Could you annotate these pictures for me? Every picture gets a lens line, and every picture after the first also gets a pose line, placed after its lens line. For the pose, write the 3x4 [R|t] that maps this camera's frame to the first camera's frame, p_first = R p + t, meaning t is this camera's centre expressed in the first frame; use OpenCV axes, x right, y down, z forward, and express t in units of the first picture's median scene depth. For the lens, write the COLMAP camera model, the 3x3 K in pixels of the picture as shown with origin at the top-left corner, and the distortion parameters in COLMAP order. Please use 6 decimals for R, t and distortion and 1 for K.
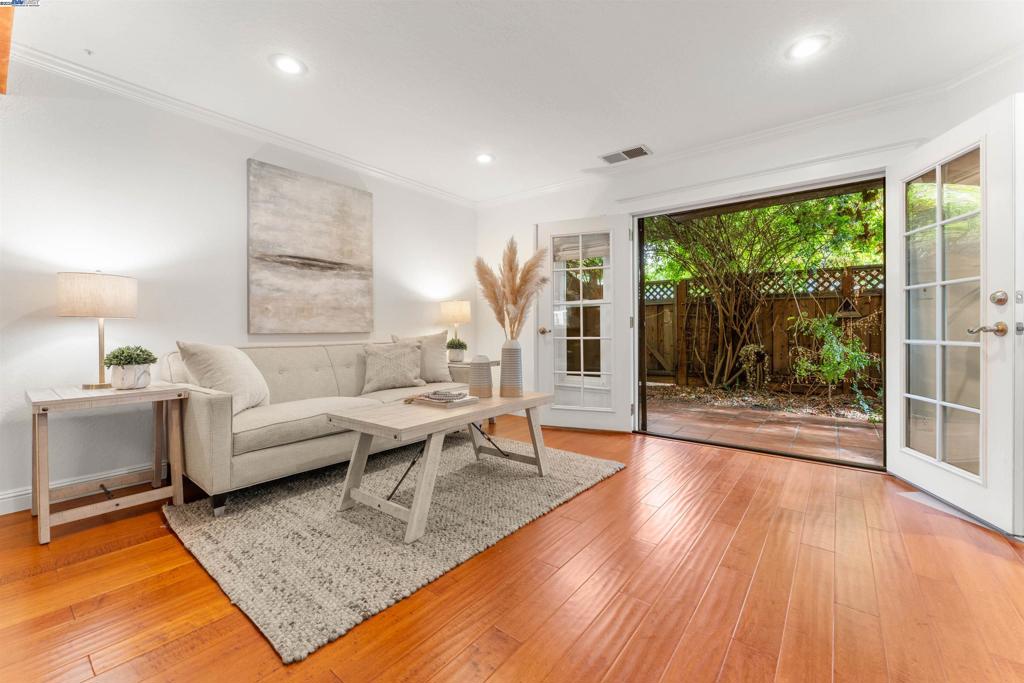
lens RADIAL K [[415.6, 0, 511.9], [0, 415.6, 330.3], [0, 0, 1]] dist [-0.001037, 0.000020]
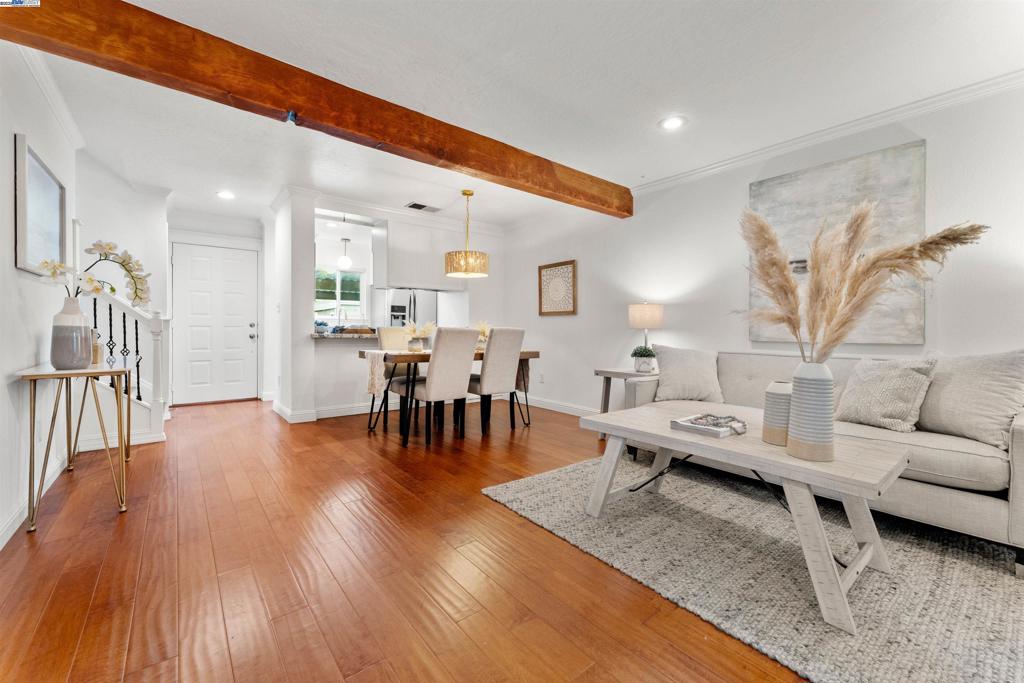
lens RADIAL K [[415.6, 0, 511.9], [0, 415.6, 330.3], [0, 0, 1]] dist [-0.001037, 0.000020]
pose [[-0.222667, 0.002505, -0.974891, 0.542976], [-0.008718, 0.999952, 0.004560, -0.018264], [0.974856, 0.009515, -0.222635, 0.572168]]
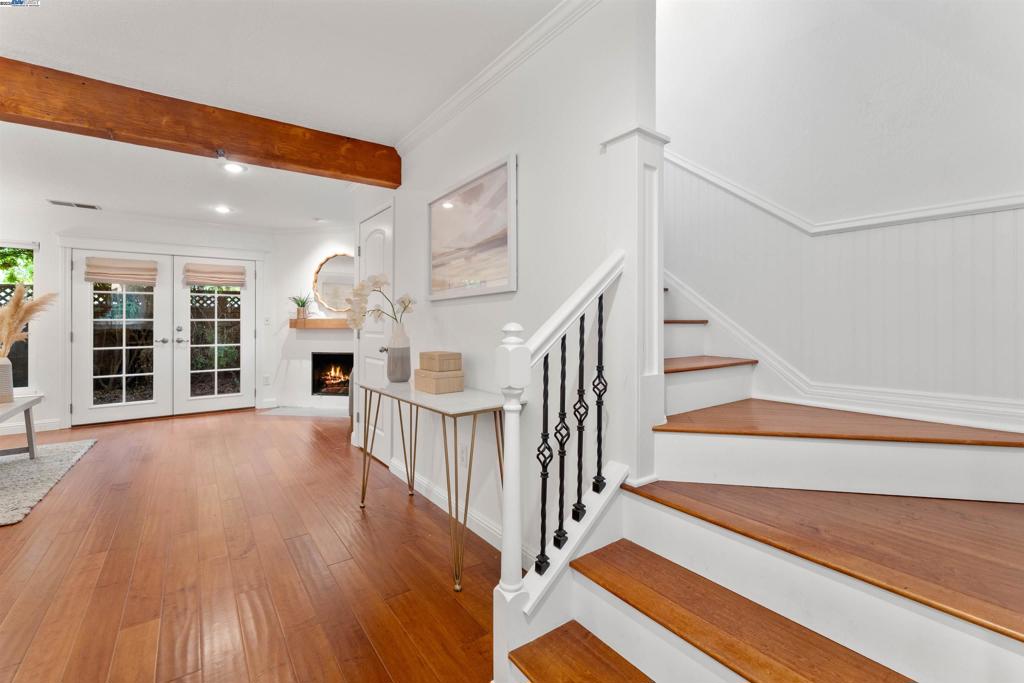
lens RADIAL K [[439.4, 0, 510.3], [0, 439.4, 316.1], [0, 0, 1]] dist [0.000257, 0.000188]
pose [[0.273899, 0.015278, 0.961637, -0.688267], [0.006676, 0.999820, -0.017786, -0.054730], [-0.961735, 0.011291, 0.273748, -0.677349]]
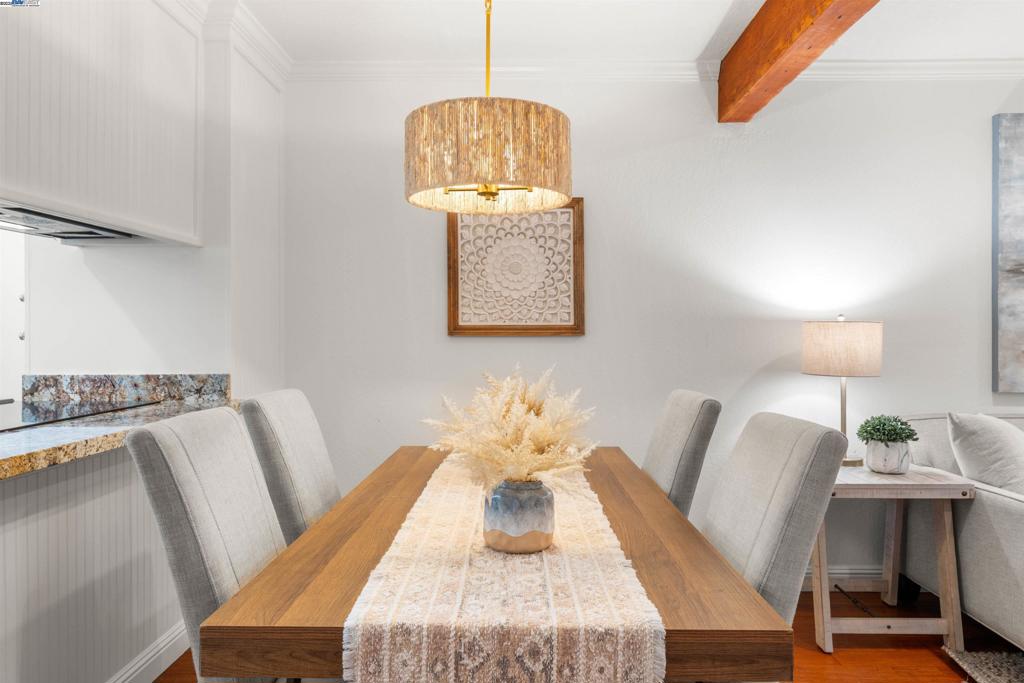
lens RADIAL K [[685.2, 0, 507.6], [0, 685.2, 335.7], [0, 0, 1]] dist [-0.001773, 0.000783]
pose [[0.603305, 0.004376, -0.797498, -0.230473], [-0.003993, 0.999989, 0.002466, -0.070710], [0.797500, 0.001697, 0.603316, -0.198288]]
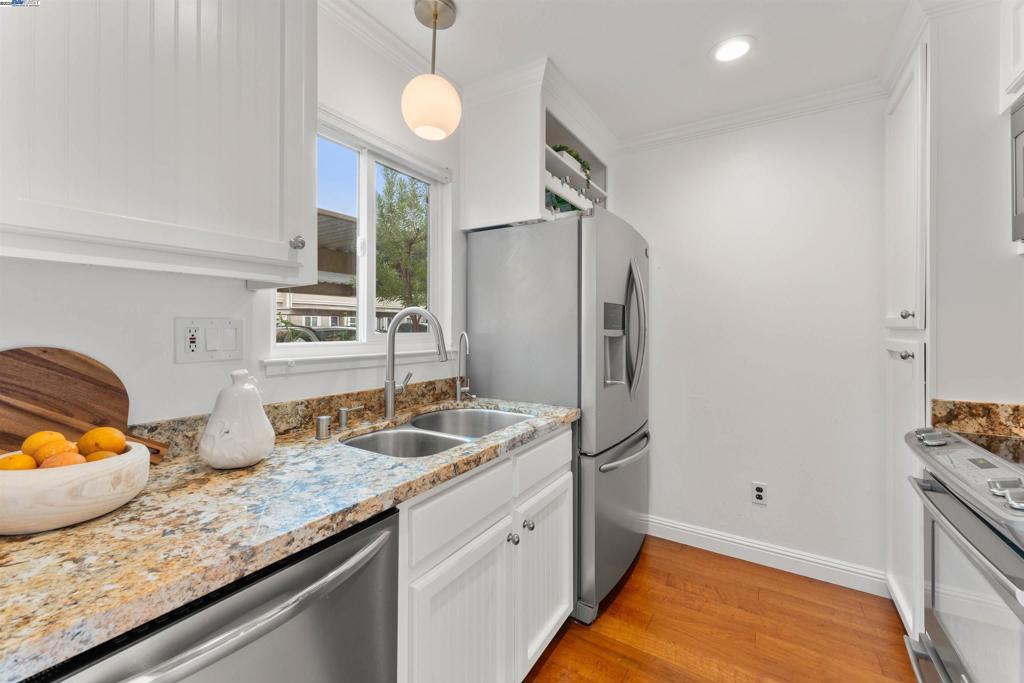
lens RADIAL K [[415.2, 0, 511.6], [0, 415.2, 326.5], [0, 0, 1]] dist [-0.000685, -0.000331]
pose [[0.103069, -0.001348, -0.994673, -0.813081], [-0.008808, 0.999959, -0.002268, -0.093116], [0.994635, 0.008995, 0.103053, -0.654657]]
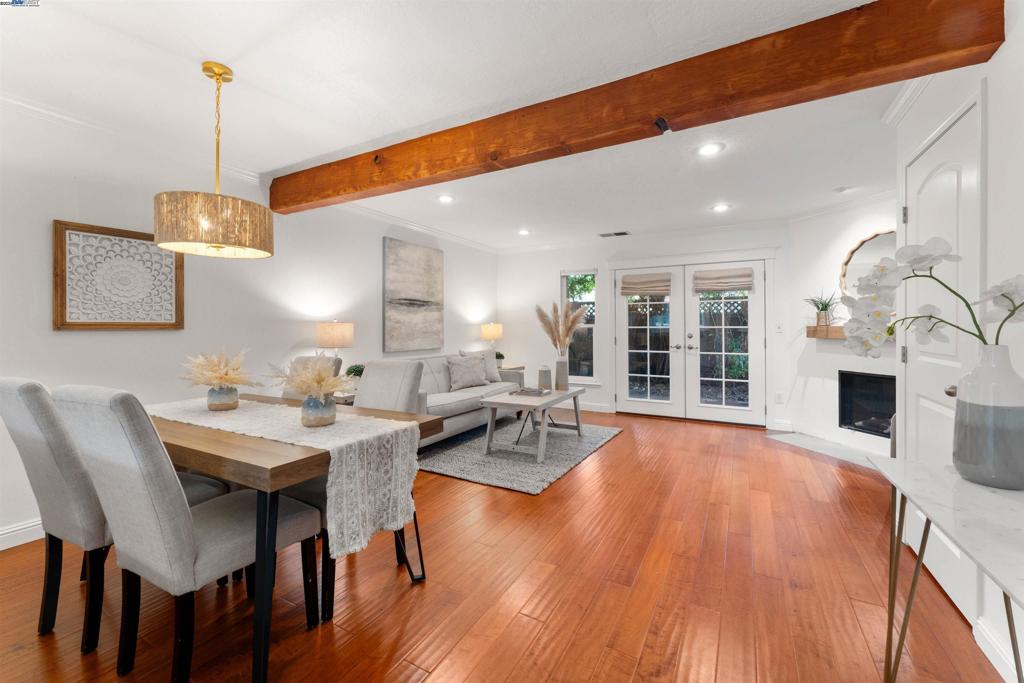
lens RADIAL K [[416.6, 0, 509.3], [0, 416.6, 325.7], [0, 0, 1]] dist [-0.000129, 0.000089]
pose [[0.988234, 0.001955, 0.152935, -0.379743], [-0.000951, 0.999978, -0.006639, -0.072163], [-0.152945, 0.006416, 0.988214, -0.518314]]
